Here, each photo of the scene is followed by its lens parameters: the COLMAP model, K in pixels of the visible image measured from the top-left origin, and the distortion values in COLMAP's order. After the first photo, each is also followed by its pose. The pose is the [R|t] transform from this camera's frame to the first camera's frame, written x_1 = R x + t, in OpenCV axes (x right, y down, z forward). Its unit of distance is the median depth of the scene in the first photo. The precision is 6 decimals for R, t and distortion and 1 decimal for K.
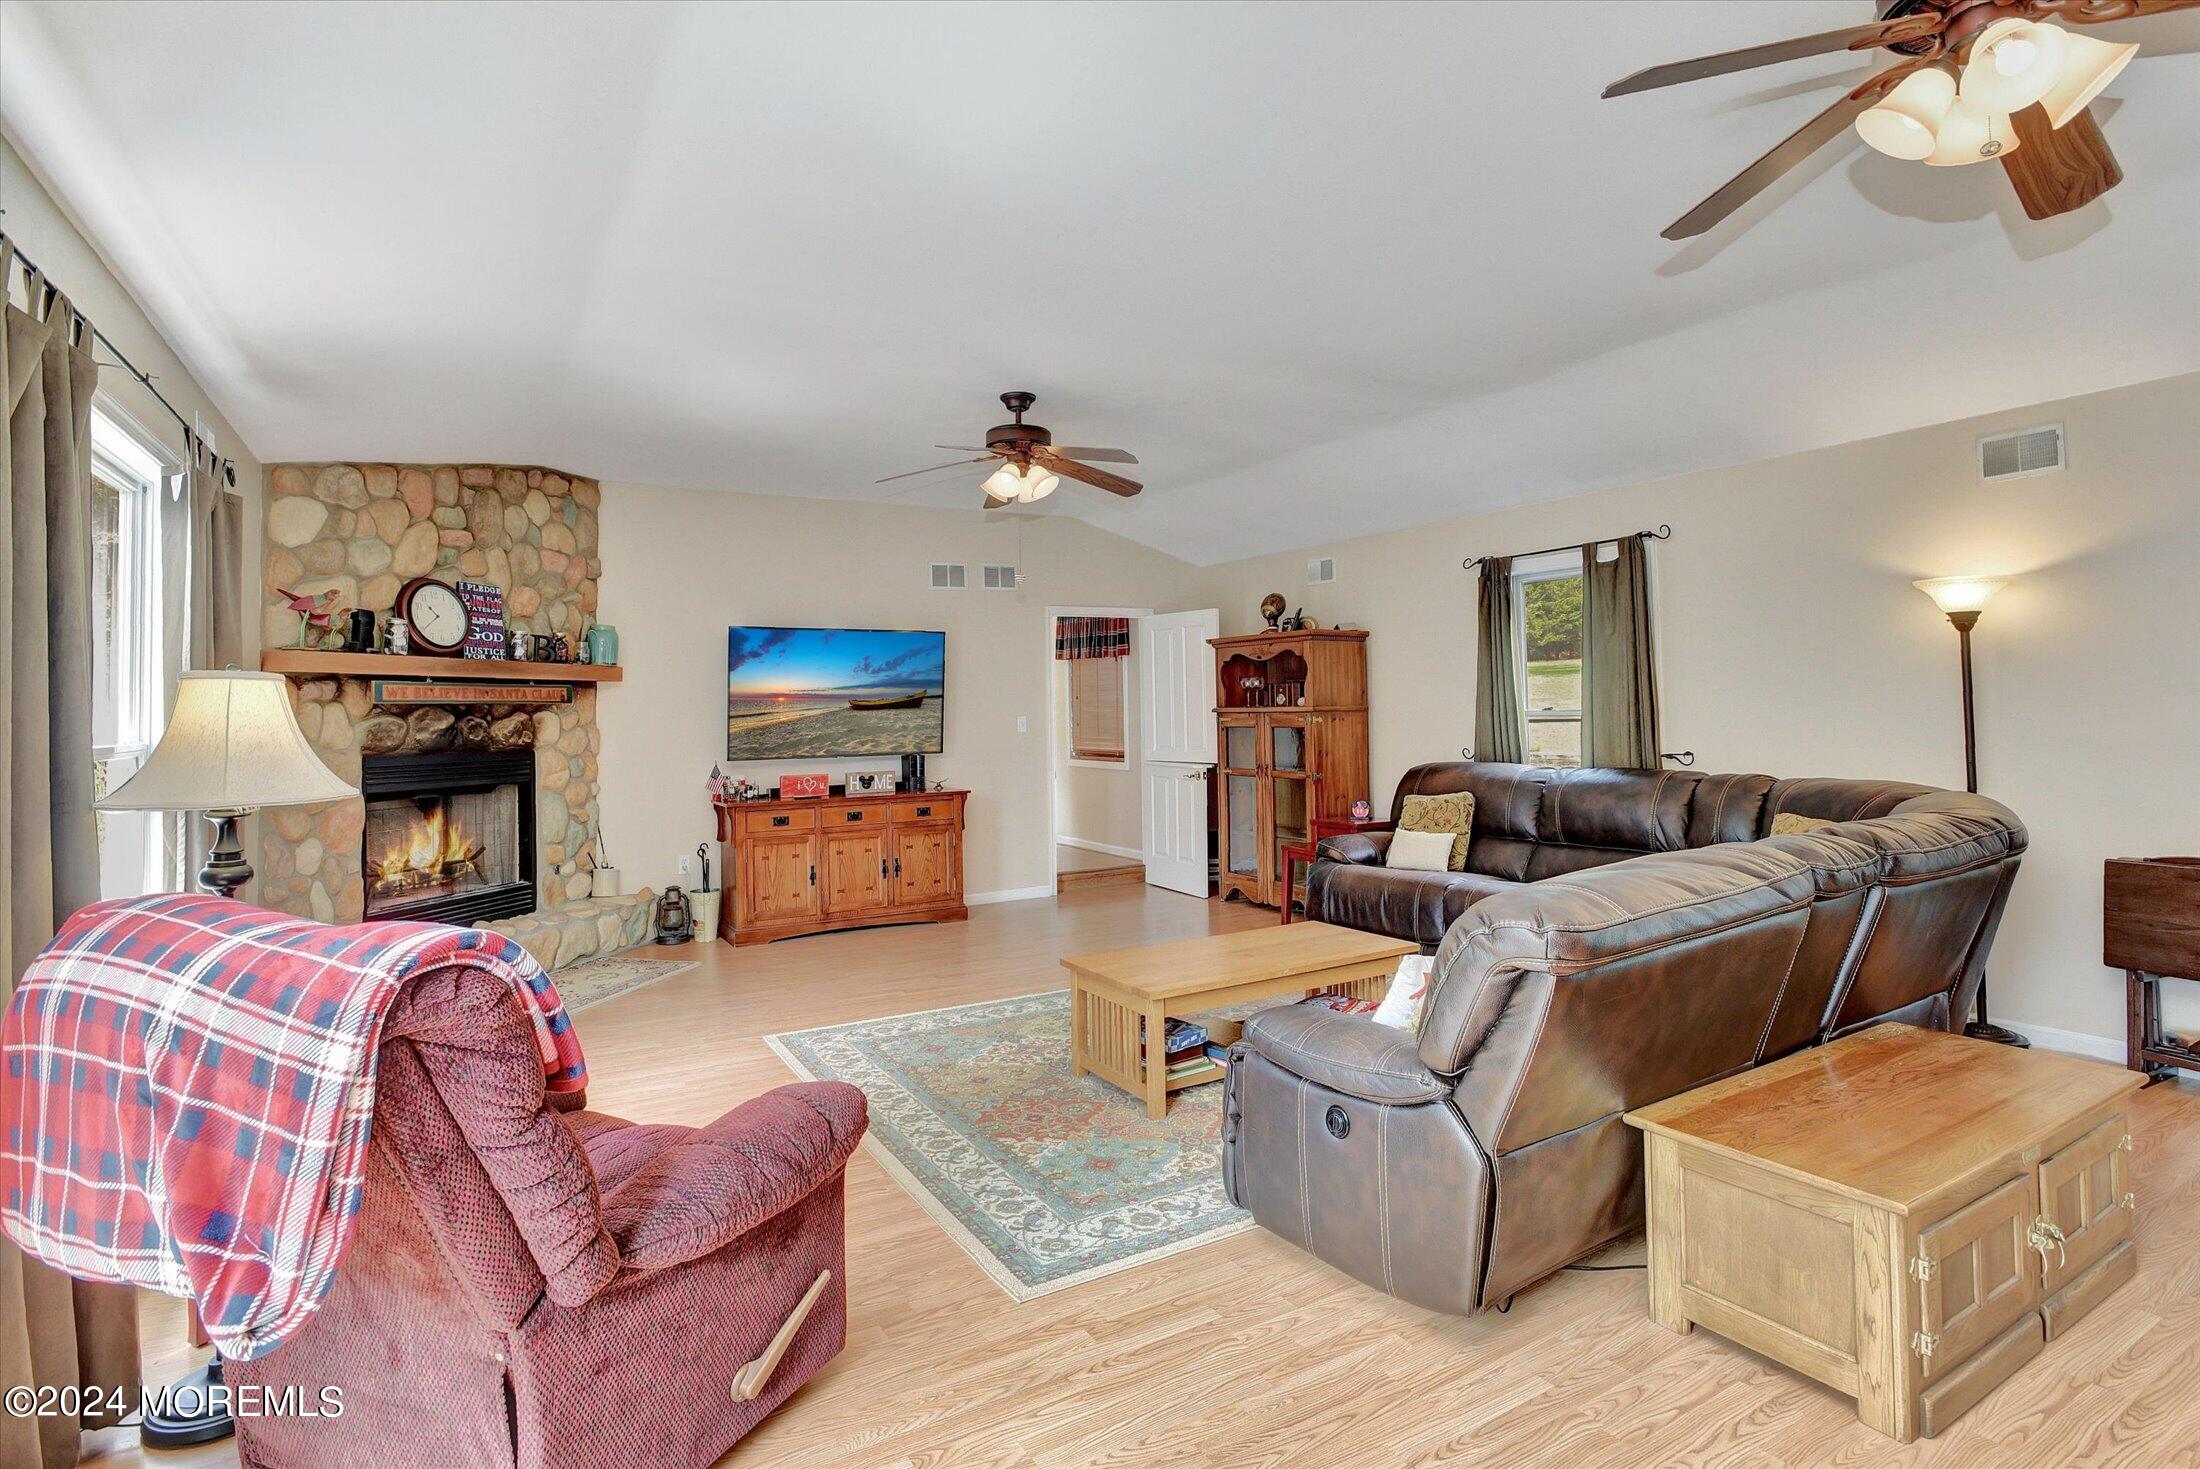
lens RADIAL K [[1079.5, 0, 1082.4], [0, 1079.5, 732.8], [0, 0, 1]] dist [-0.077480, 0.033951]
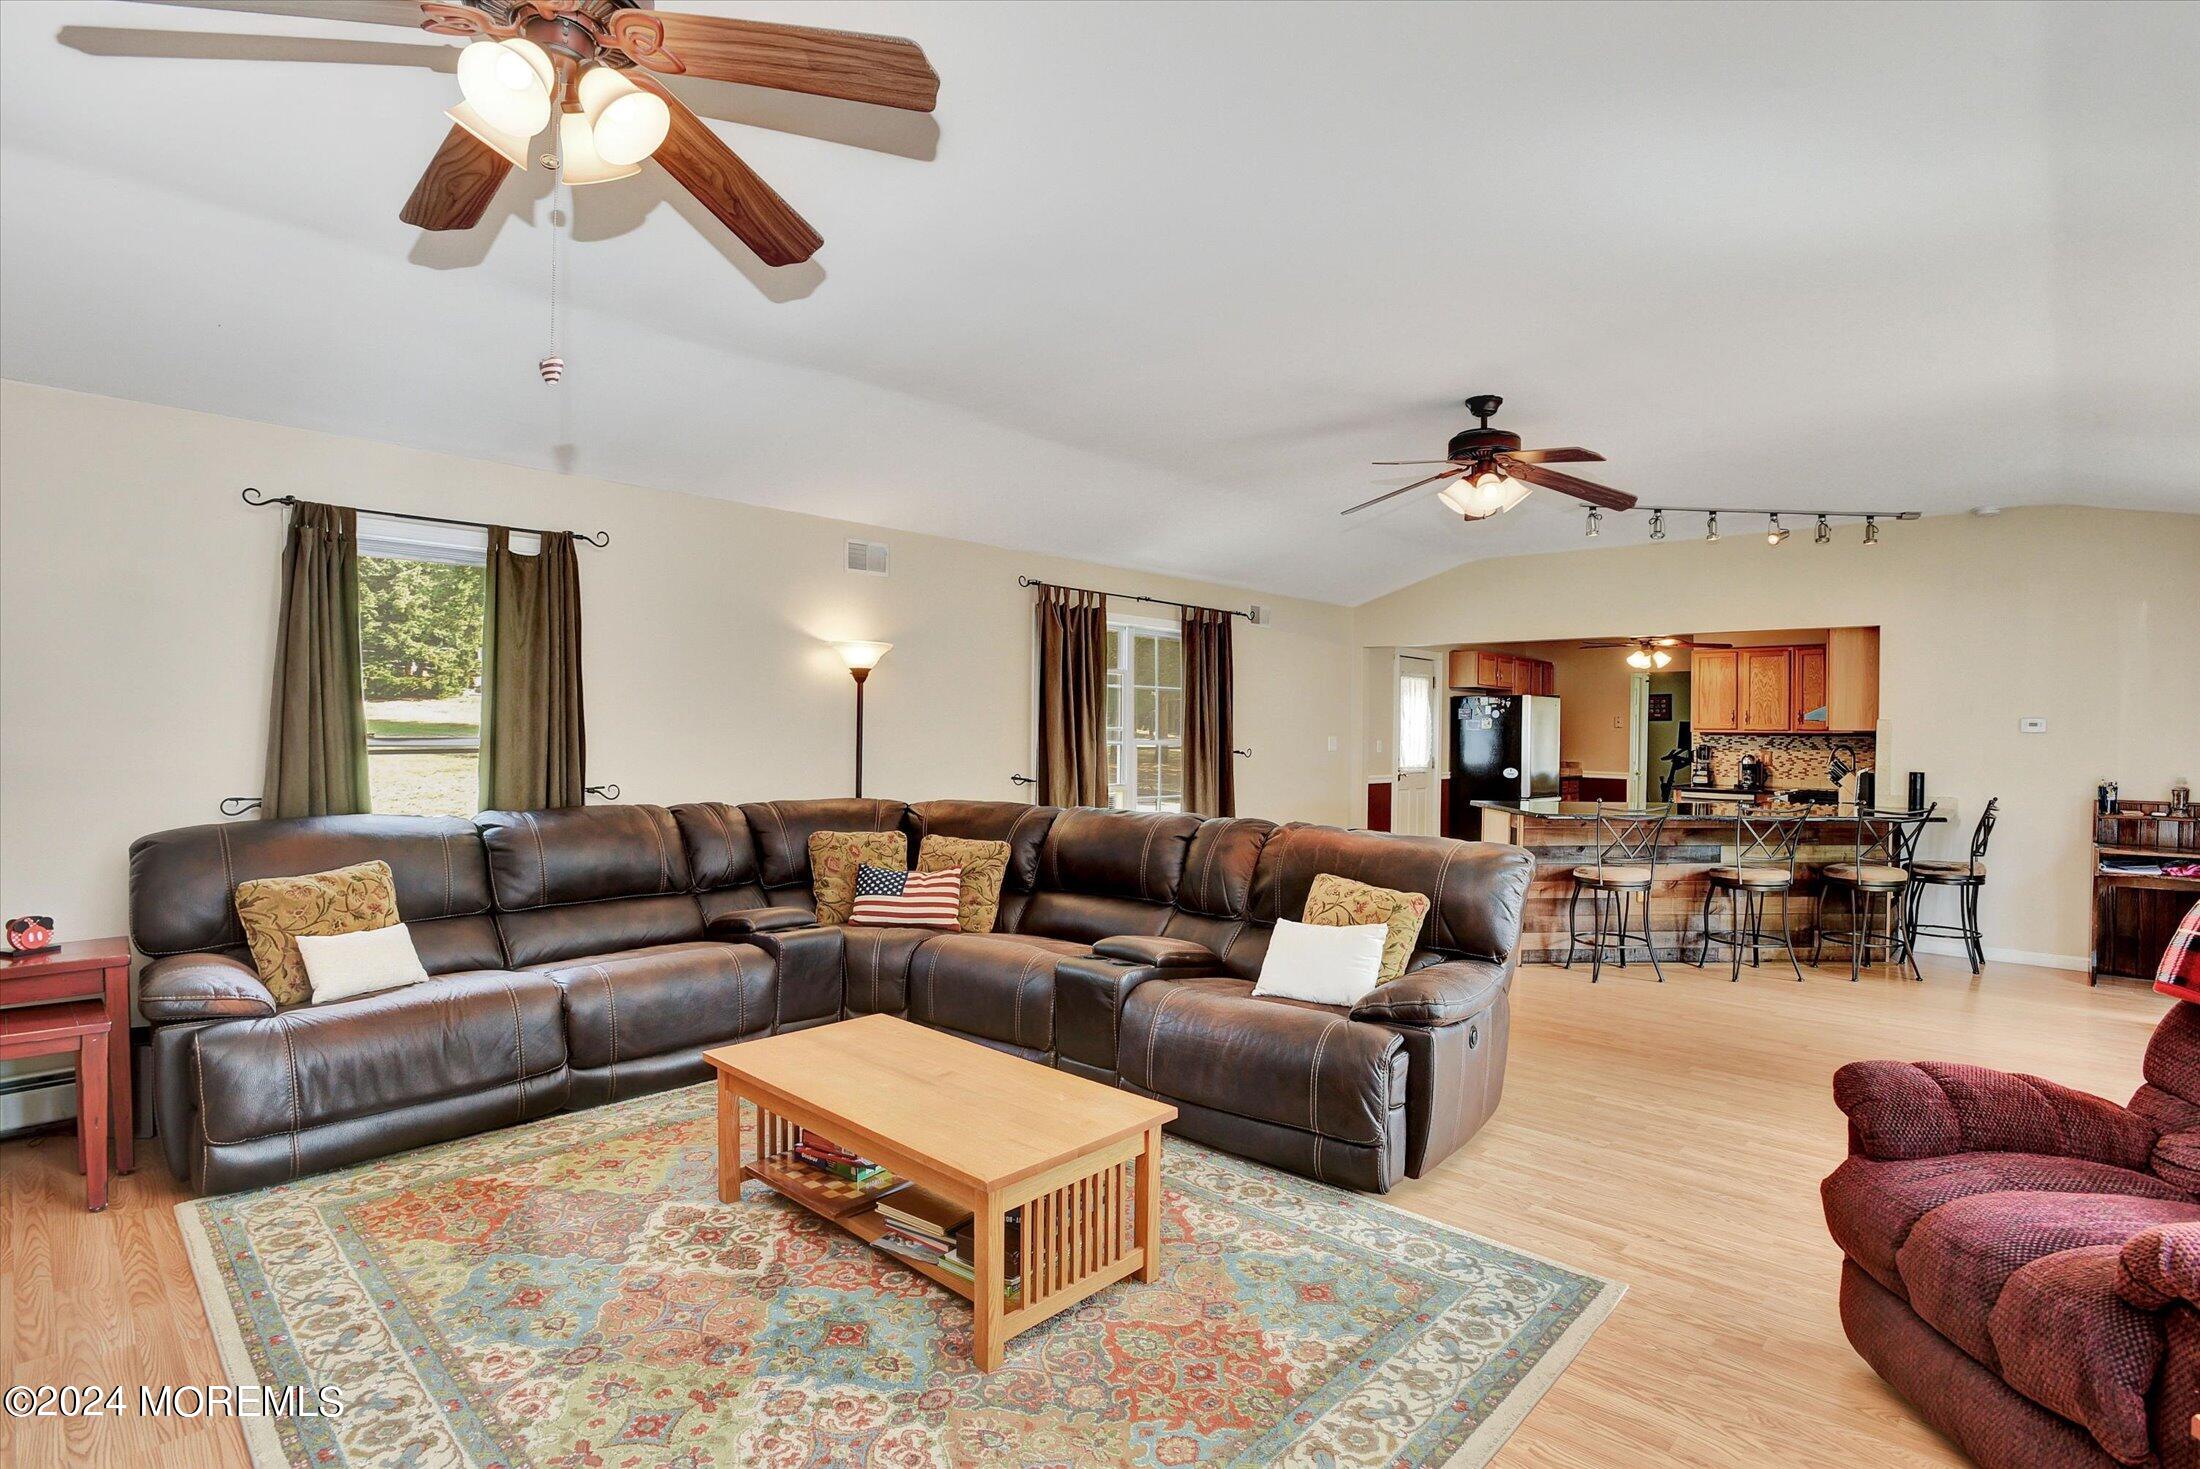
lens RADIAL K [[1079.5, 0, 1082.4], [0, 1079.5, 732.8], [0, 0, 1]] dist [-0.077480, 0.033951]
pose [[-0.287626, 0.016047, 0.957608, -0.675295], [0.008987, 0.999861, -0.014056, -0.012423], [-0.957701, 0.004563, -0.287730, 1.334821]]
